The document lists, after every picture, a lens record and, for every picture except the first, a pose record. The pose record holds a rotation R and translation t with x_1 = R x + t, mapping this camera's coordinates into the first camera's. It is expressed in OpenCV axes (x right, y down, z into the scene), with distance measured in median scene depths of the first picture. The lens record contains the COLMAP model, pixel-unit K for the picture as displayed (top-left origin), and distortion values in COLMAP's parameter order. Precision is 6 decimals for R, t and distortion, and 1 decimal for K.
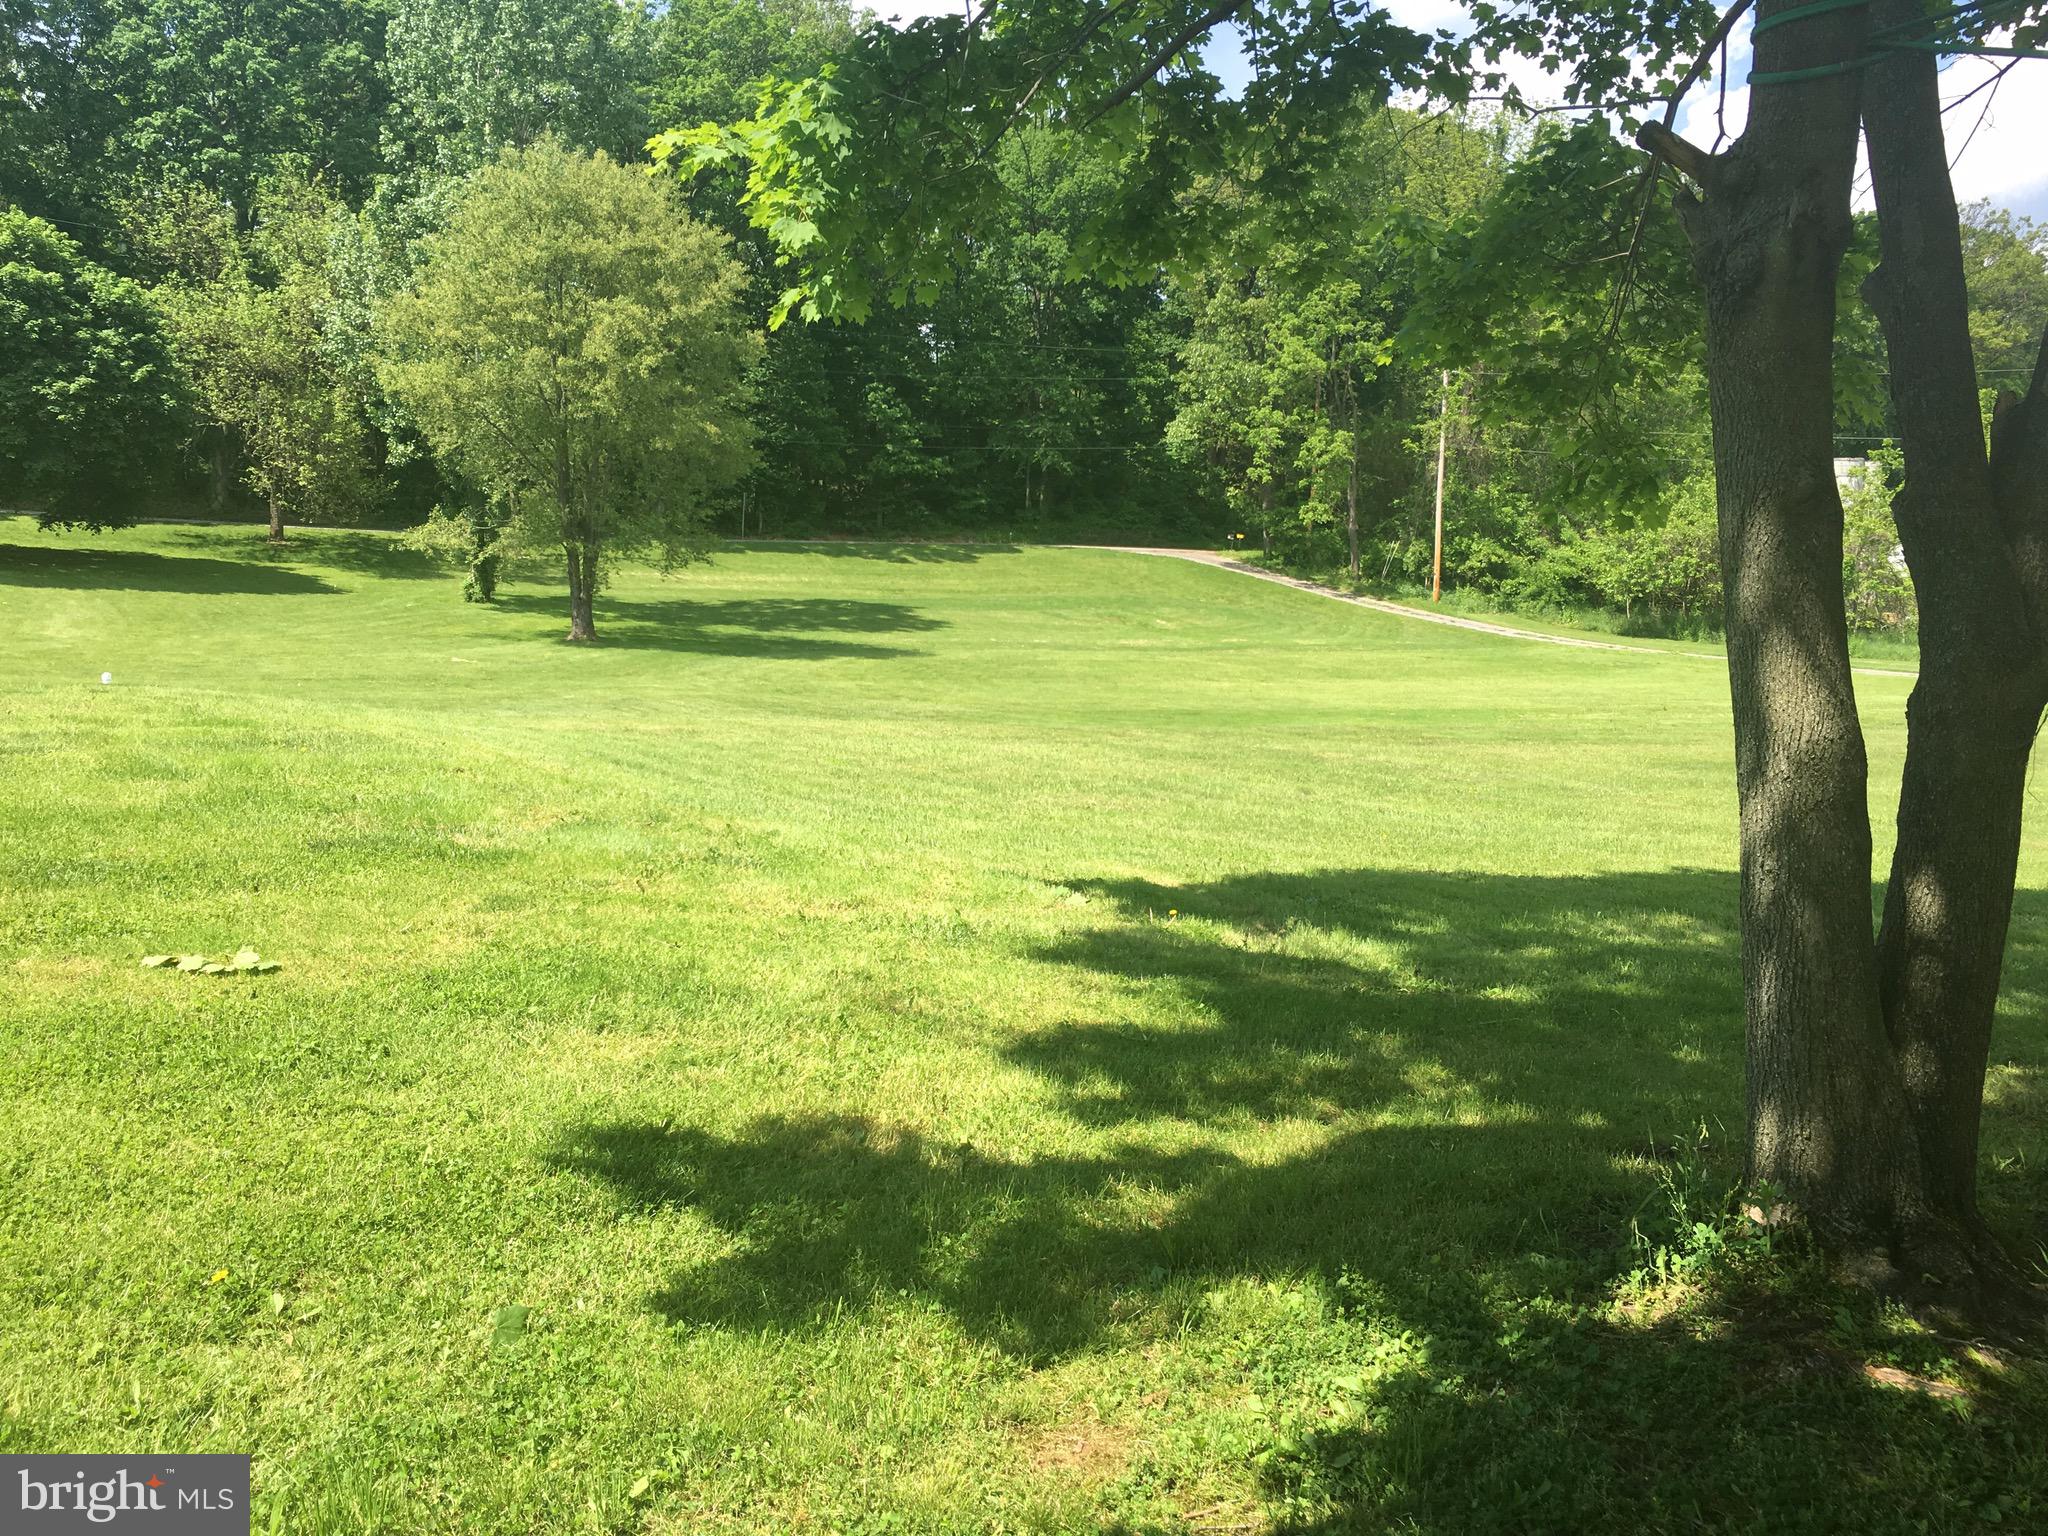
lens RADIAL K [[1751.0, 0, 1023.6], [0, 1751.0, 754.9], [0, 0, 1]] dist [0.076274, -0.108945]
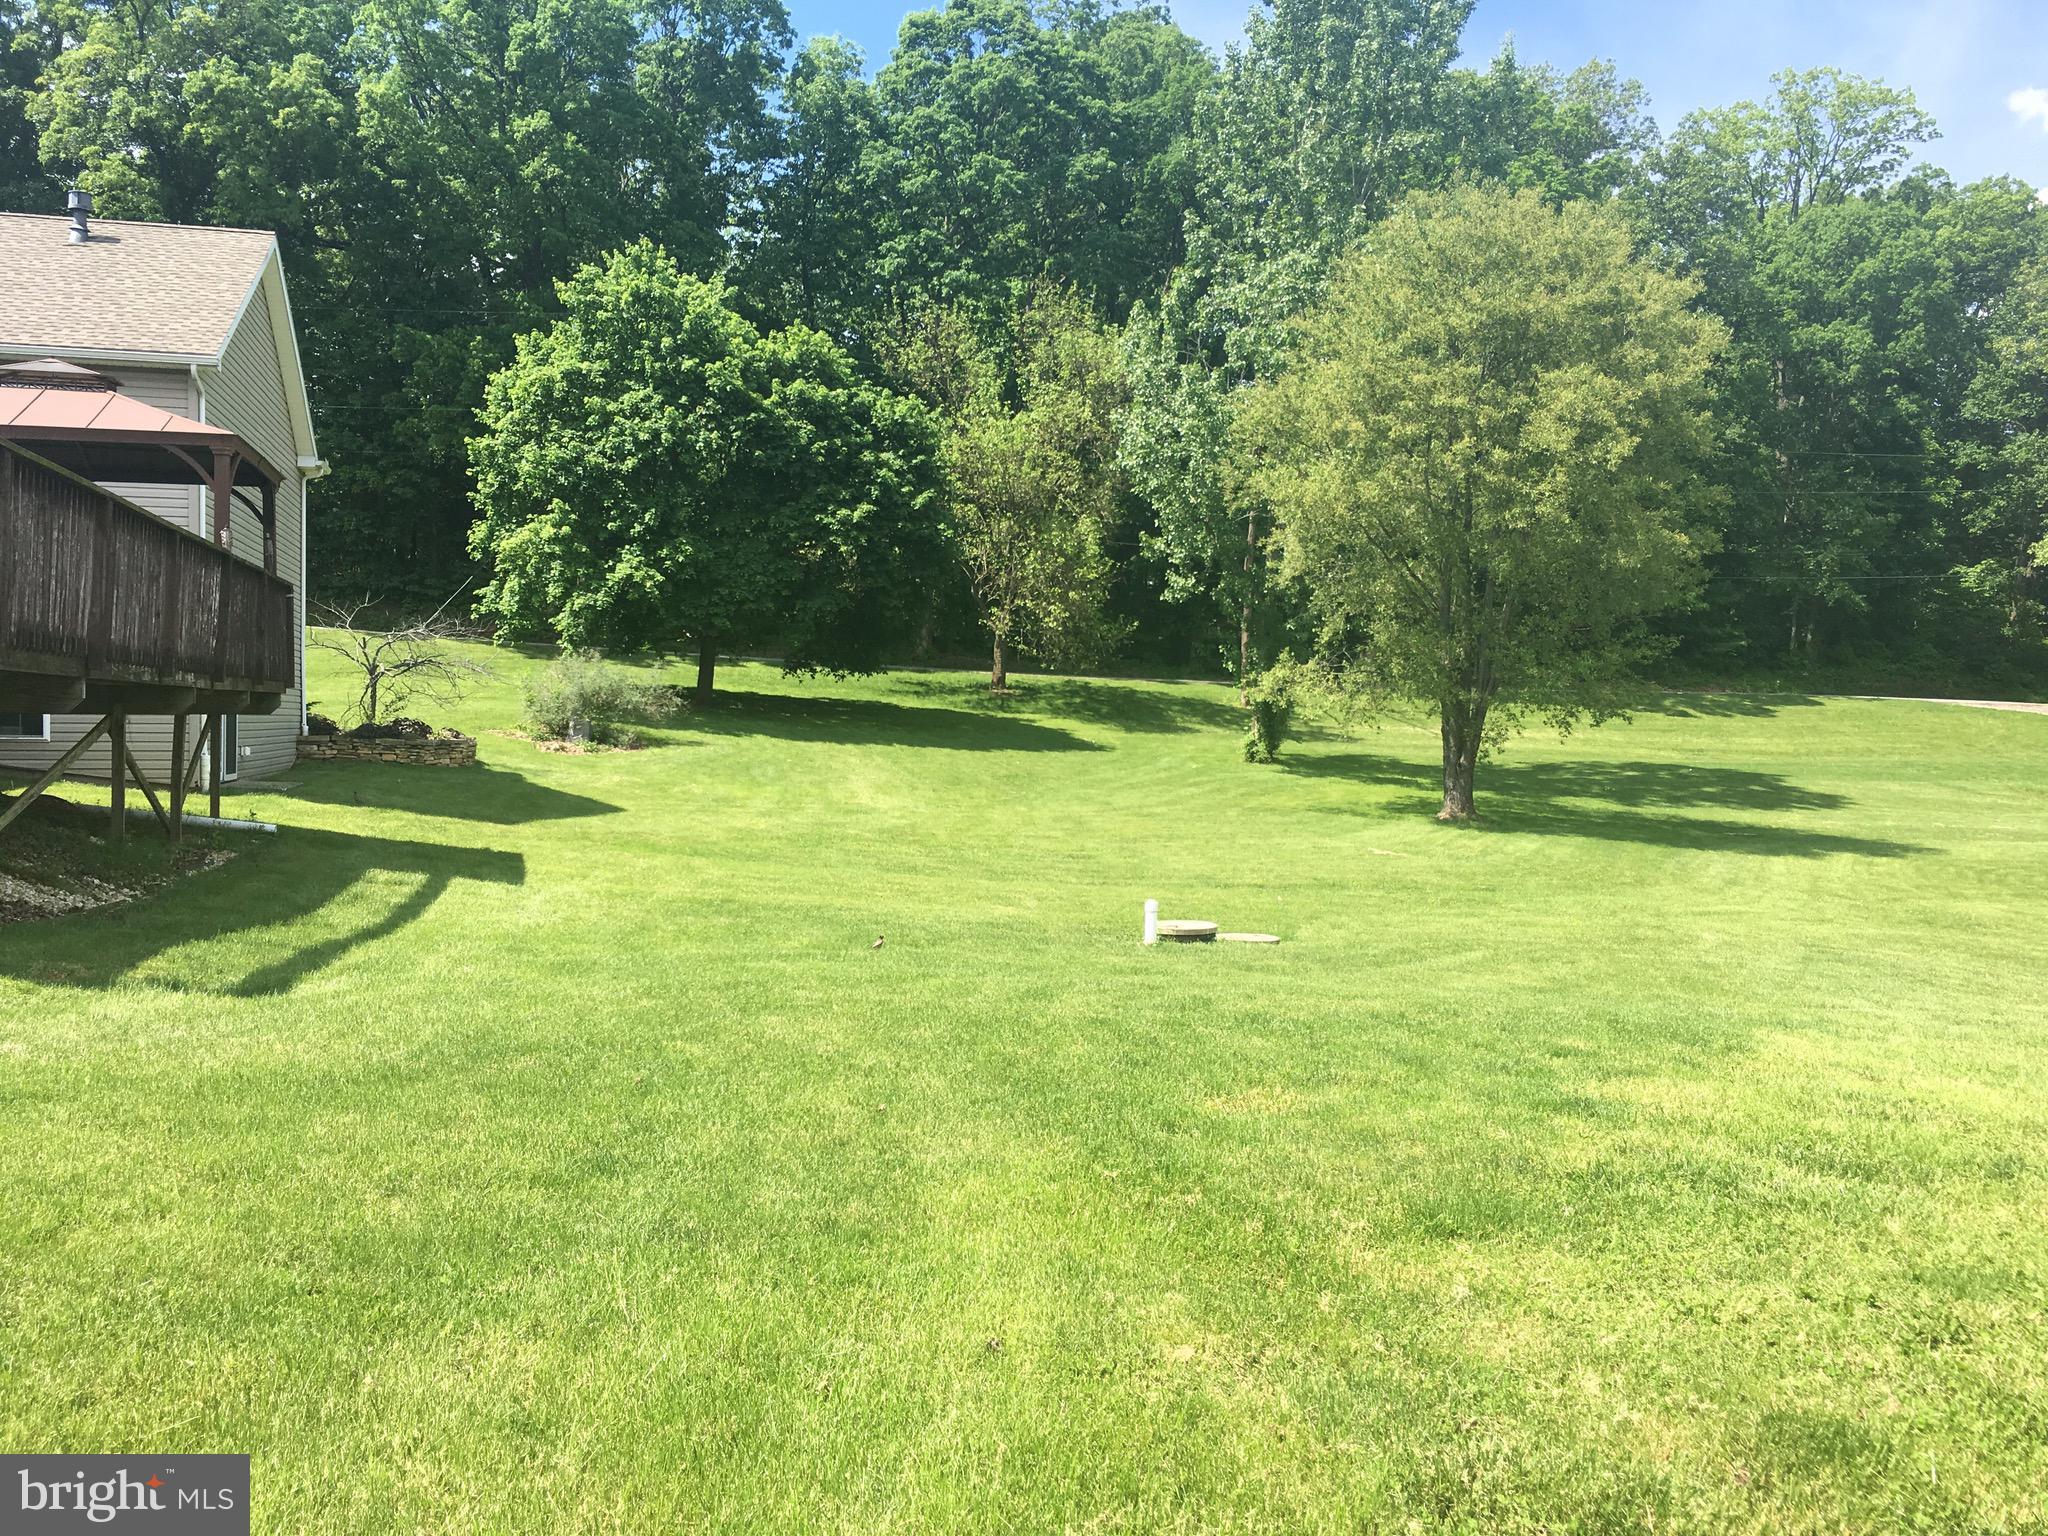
lens RADIAL K [[1751.0, 0, 1024.5], [0, 1751.0, 754.9], [0, 0, 1]] dist [0.076274, -0.108945]
pose [[0.956727, 0.016830, -0.290501, -0.162886], [-0.040910, 0.996190, -0.077018, -0.020335], [0.288098, 0.085570, 0.953770, 0.164328]]
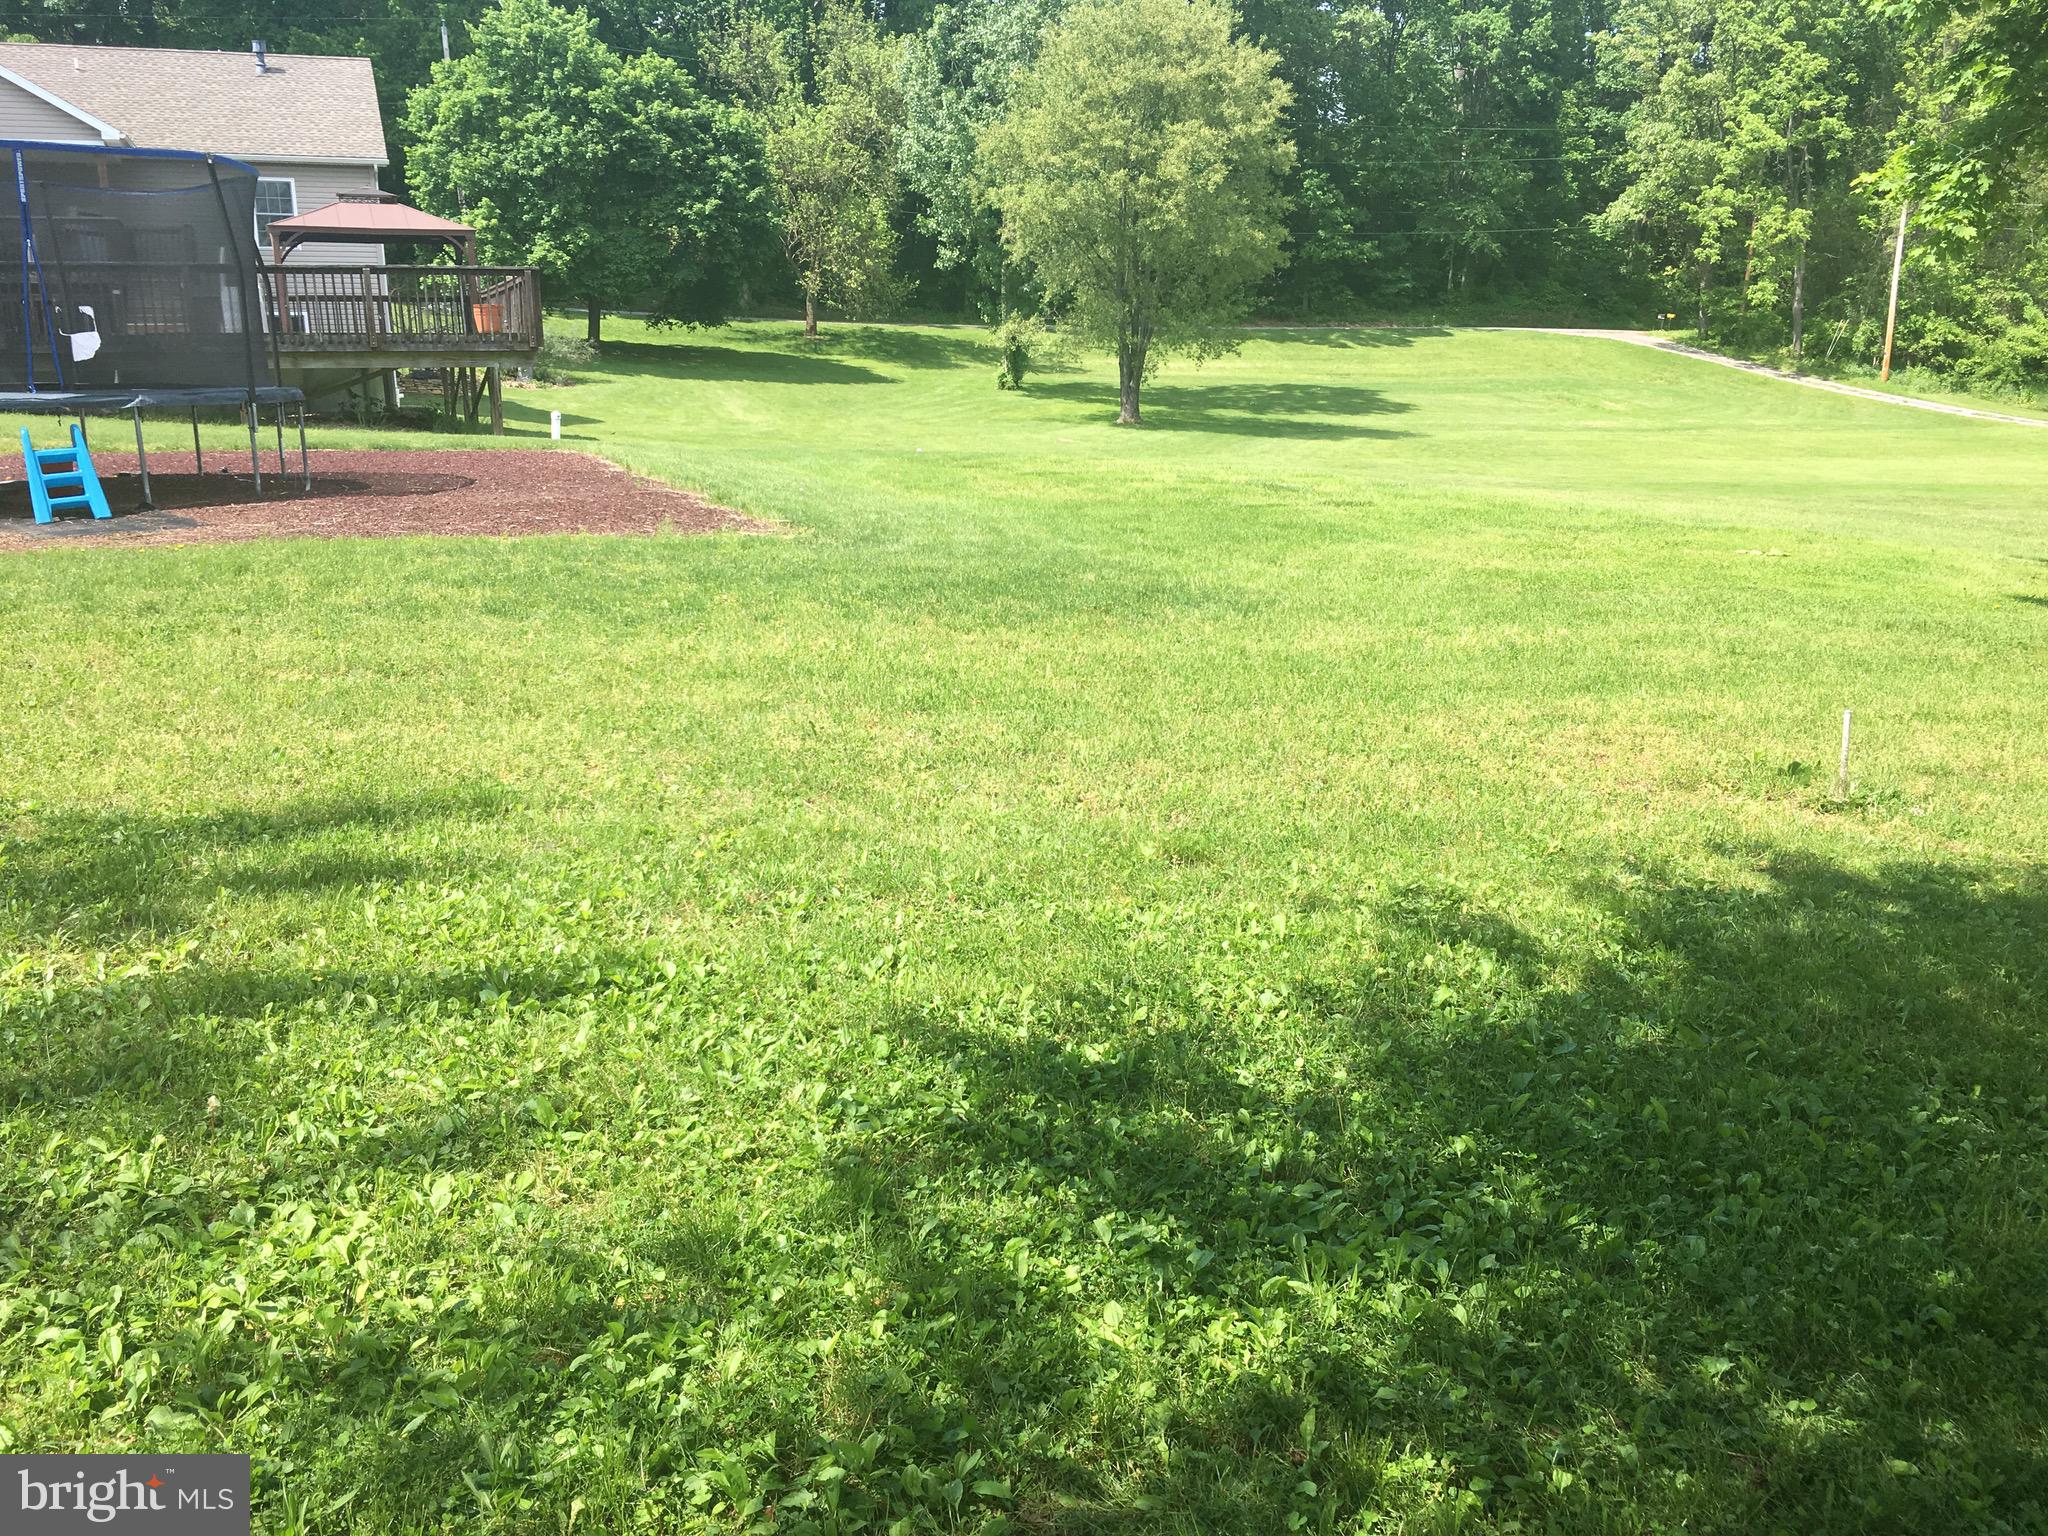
lens RADIAL K [[1751.0, 0, 1011.3], [0, 1751.0, 757.5], [0, 0, 1]] dist [0.076274, -0.108945]
pose [[0.982745, 0.035699, -0.181488, -0.084101], [-0.013087, 0.992159, 0.124294, 0.008666], [0.184502, -0.119774, 0.975507, -0.140384]]
